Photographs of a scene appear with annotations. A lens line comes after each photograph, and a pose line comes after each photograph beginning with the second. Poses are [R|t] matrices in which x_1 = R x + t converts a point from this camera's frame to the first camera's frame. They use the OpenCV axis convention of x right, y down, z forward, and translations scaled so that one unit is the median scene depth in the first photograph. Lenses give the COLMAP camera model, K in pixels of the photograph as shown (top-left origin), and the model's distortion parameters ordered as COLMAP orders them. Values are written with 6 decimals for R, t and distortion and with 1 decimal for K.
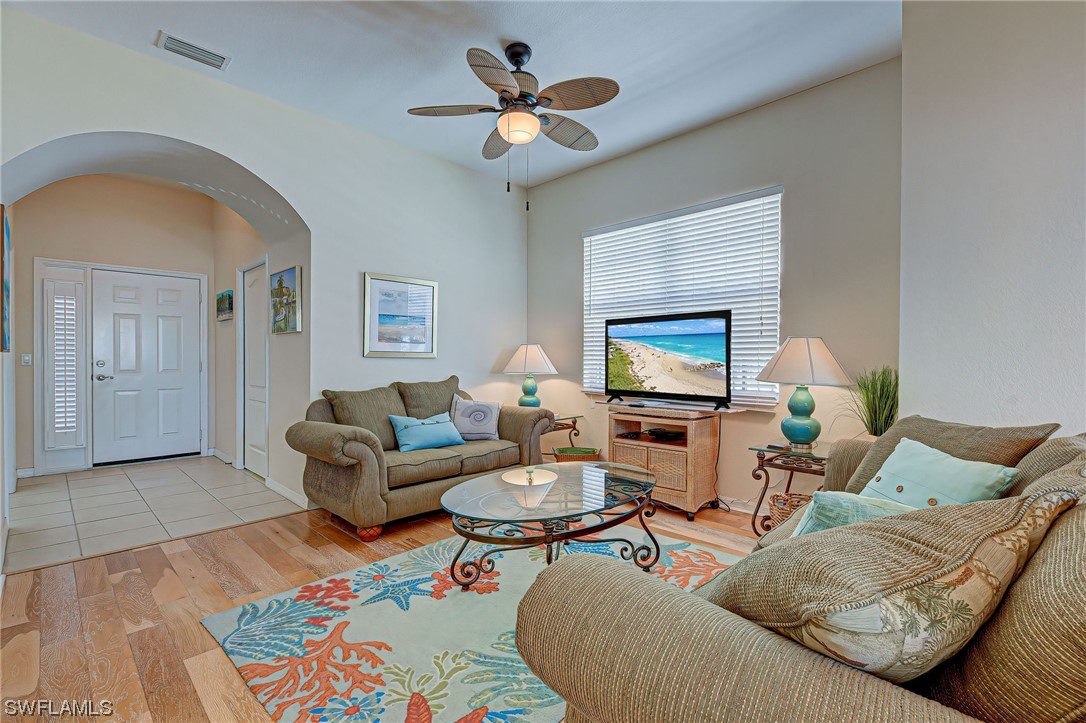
lens RADIAL K [[508.0, 0, 542.1], [0, 508.0, 363.6], [0, 0, 1]] dist [0.019882, 0.000367]
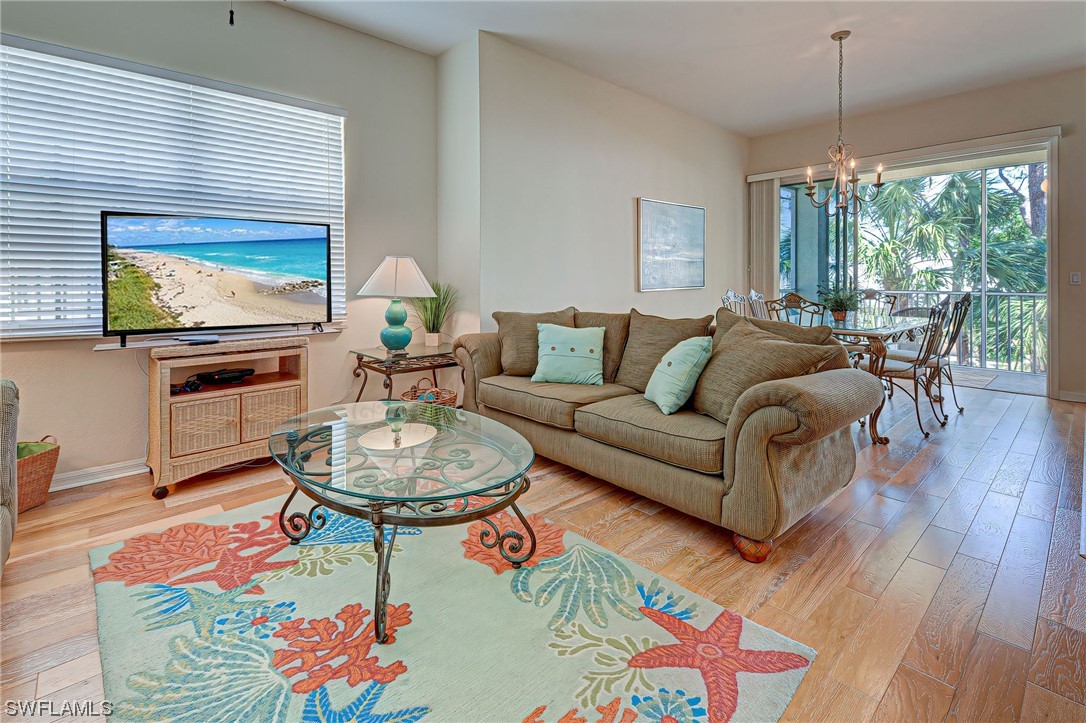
lens RADIAL K [[497.3, 0, 540.4], [0, 497.3, 305.6], [0, 0, 1]] dist [0.009060, -0.000012]
pose [[0.040517, -0.057937, 0.997498, -0.487151], [0.021330, 0.998140, 0.057108, -0.003954], [-0.998951, 0.018963, 0.041678, 0.509649]]
